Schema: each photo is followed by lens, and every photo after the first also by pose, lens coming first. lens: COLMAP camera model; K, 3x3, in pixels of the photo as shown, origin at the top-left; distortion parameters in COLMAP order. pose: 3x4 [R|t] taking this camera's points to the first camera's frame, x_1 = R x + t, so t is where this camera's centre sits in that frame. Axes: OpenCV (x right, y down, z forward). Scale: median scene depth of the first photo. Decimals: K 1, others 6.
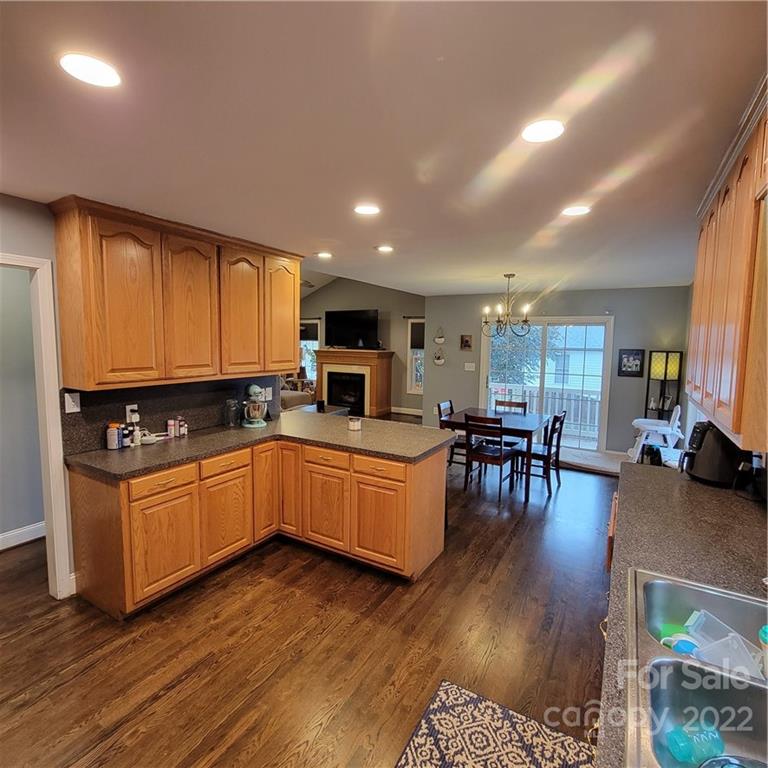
lens RADIAL K [[418.8, 0, 384.0], [0, 418.8, 384.0], [0, 0, 1]] dist [-0.000348, 0.000072]
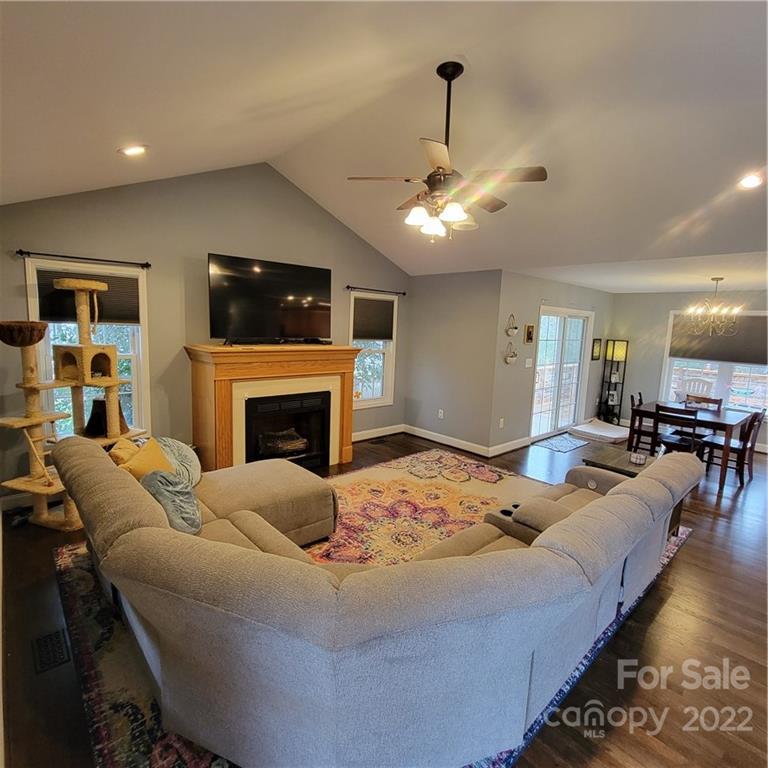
lens RADIAL K [[418.8, 0, 384.0], [0, 418.8, 384.0], [0, 0, 1]] dist [-0.000348, 0.000072]
pose [[0.301549, -0.142204, 0.942786, -0.623106], [0.064541, 0.989591, 0.128621, -0.113879], [-0.951264, 0.022062, 0.307588, 0.914519]]
